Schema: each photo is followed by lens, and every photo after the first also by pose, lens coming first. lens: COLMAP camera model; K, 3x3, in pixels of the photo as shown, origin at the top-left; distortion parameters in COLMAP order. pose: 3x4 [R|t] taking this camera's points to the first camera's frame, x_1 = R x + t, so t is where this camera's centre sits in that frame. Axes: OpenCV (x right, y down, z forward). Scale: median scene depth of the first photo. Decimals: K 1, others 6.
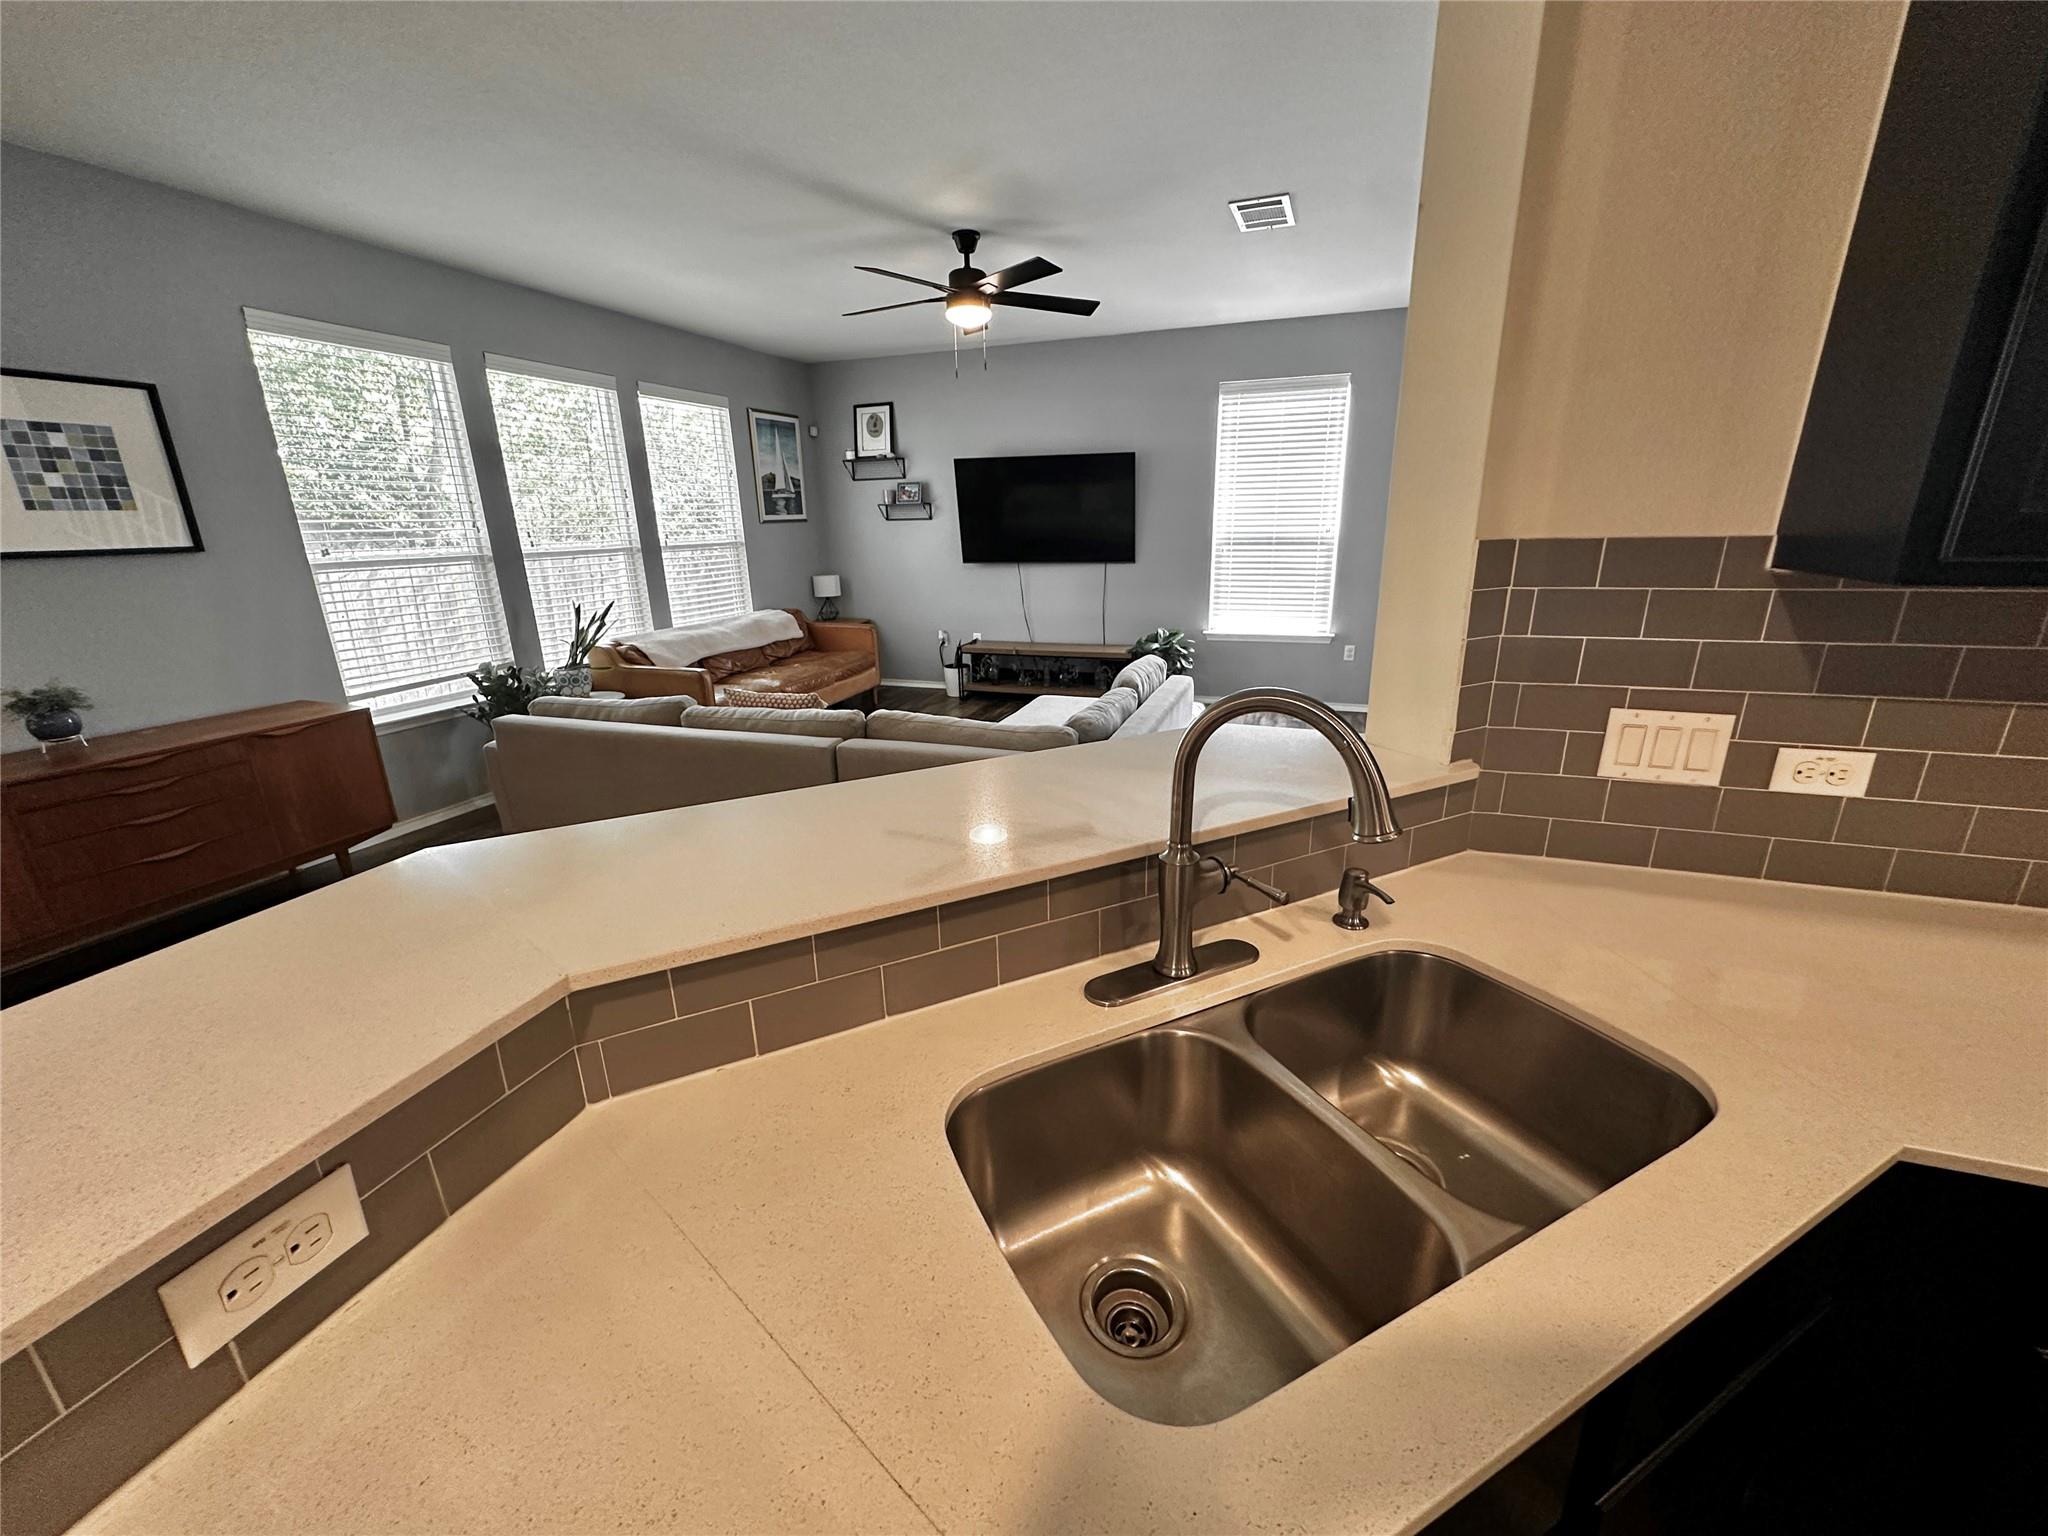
lens RADIAL K [[817.4, 0, 1025.9], [0, 817.4, 769.1], [0, 0, 1]] dist [0.000281, 0.000389]
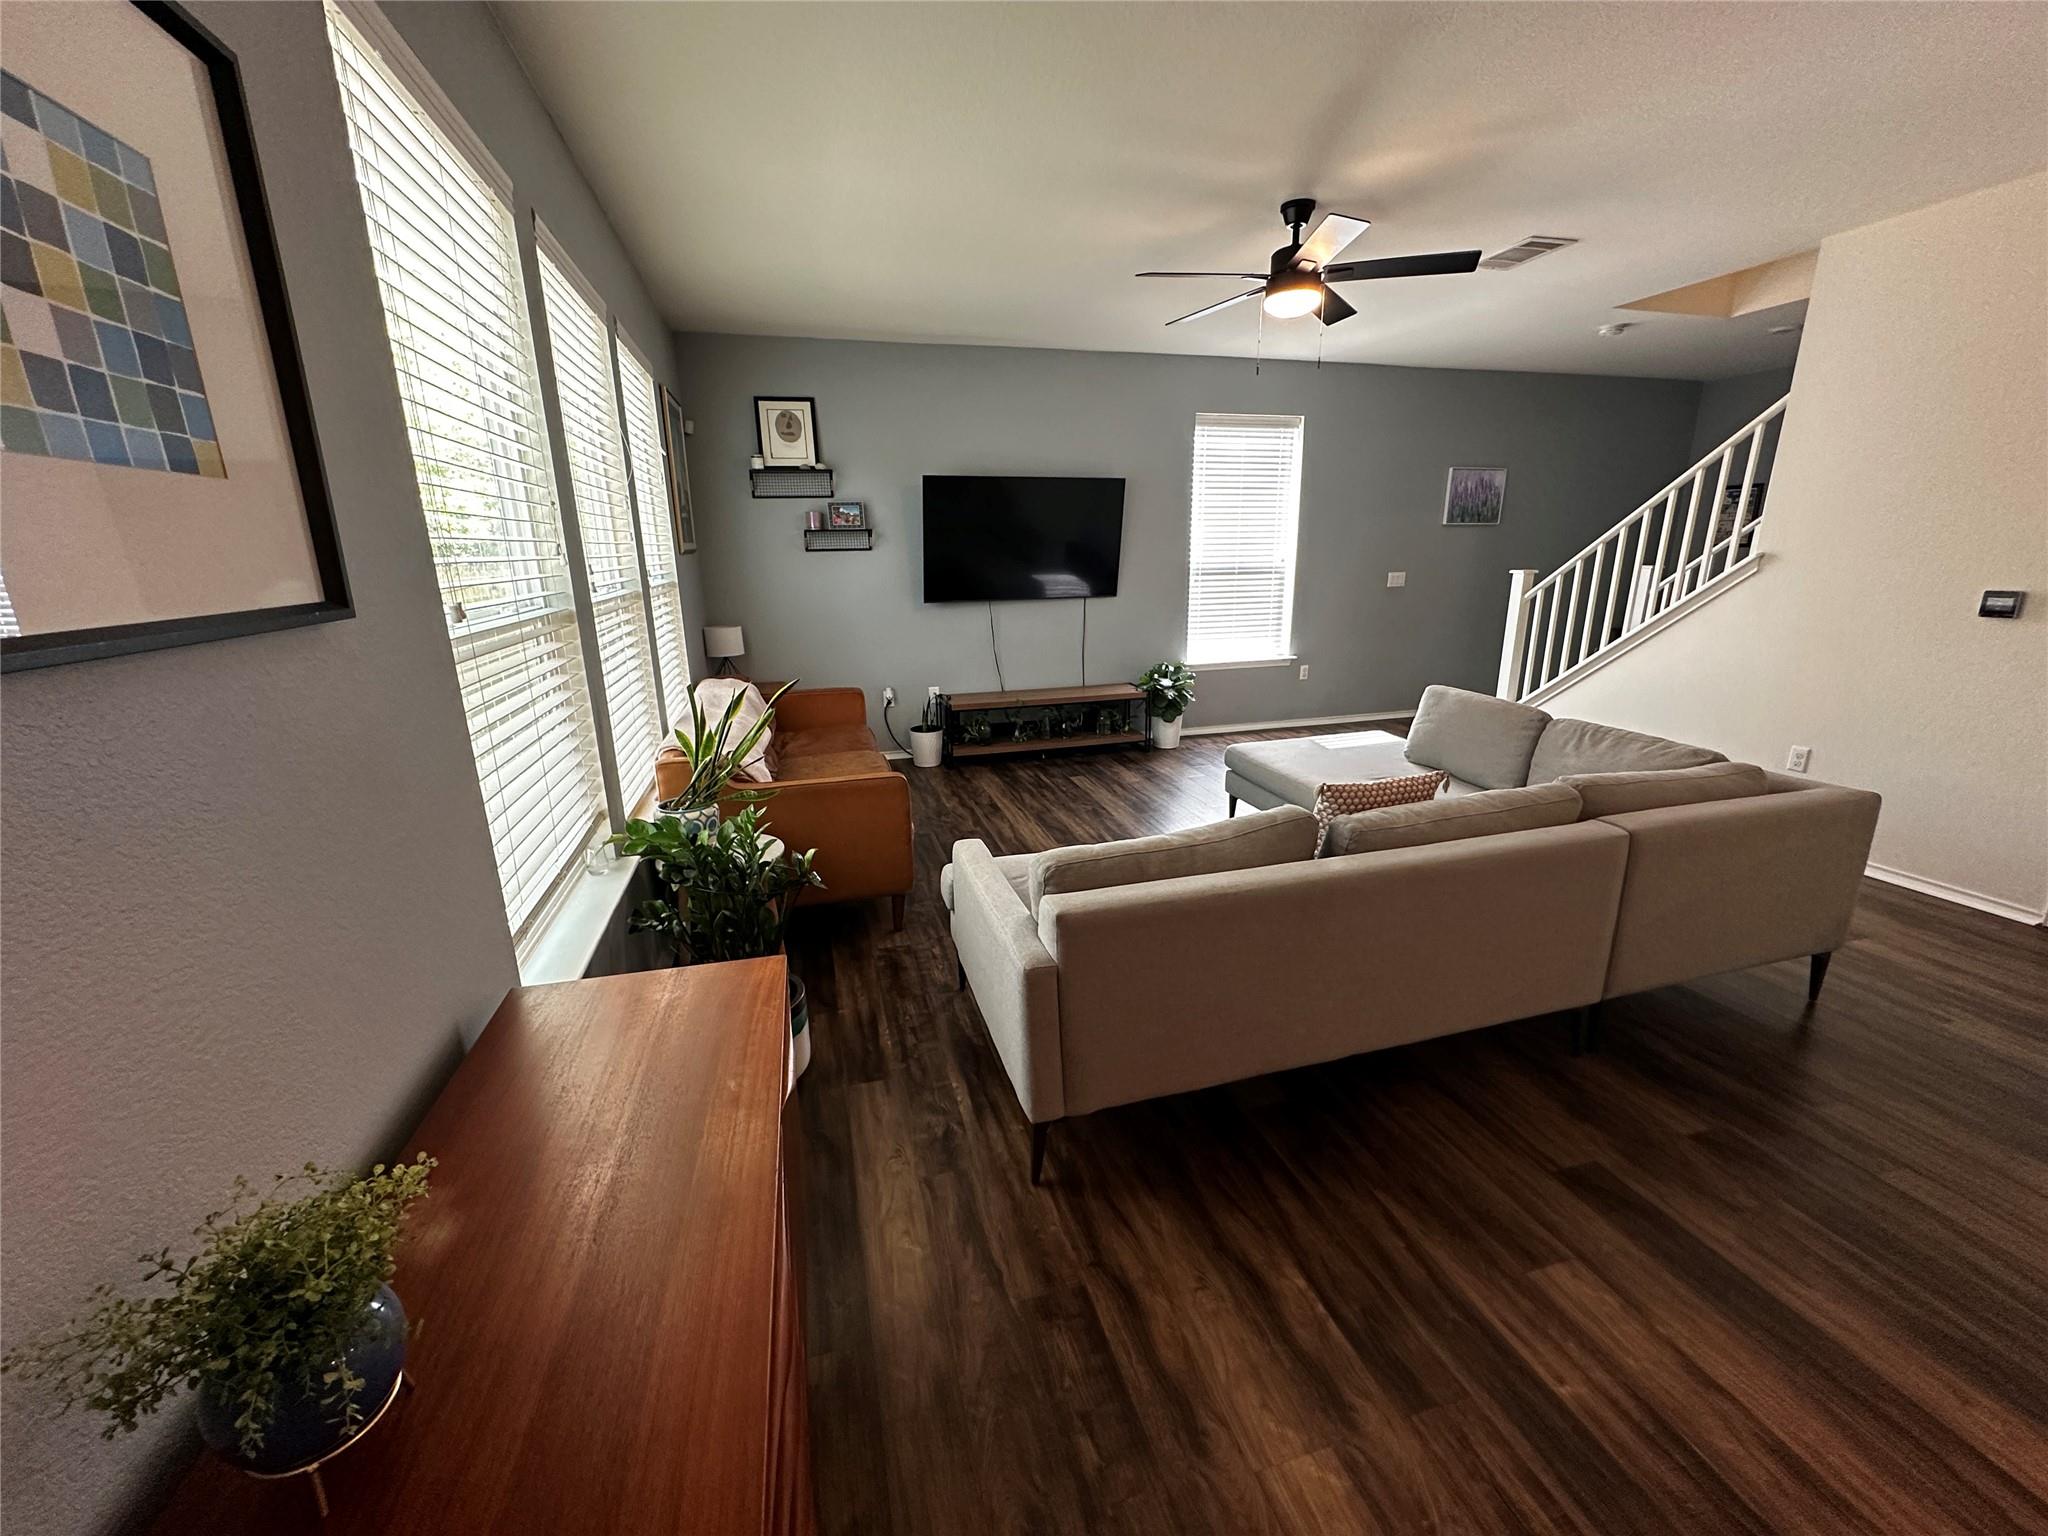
lens RADIAL K [[817.4, 0, 1025.9], [0, 817.4, 769.1], [0, 0, 1]] dist [0.000281, 0.000389]
pose [[0.819208, -0.145677, 0.554686, -0.495360], [0.170250, 0.985374, 0.007350, -0.082679], [-0.547644, 0.088414, 0.832027, 0.299277]]
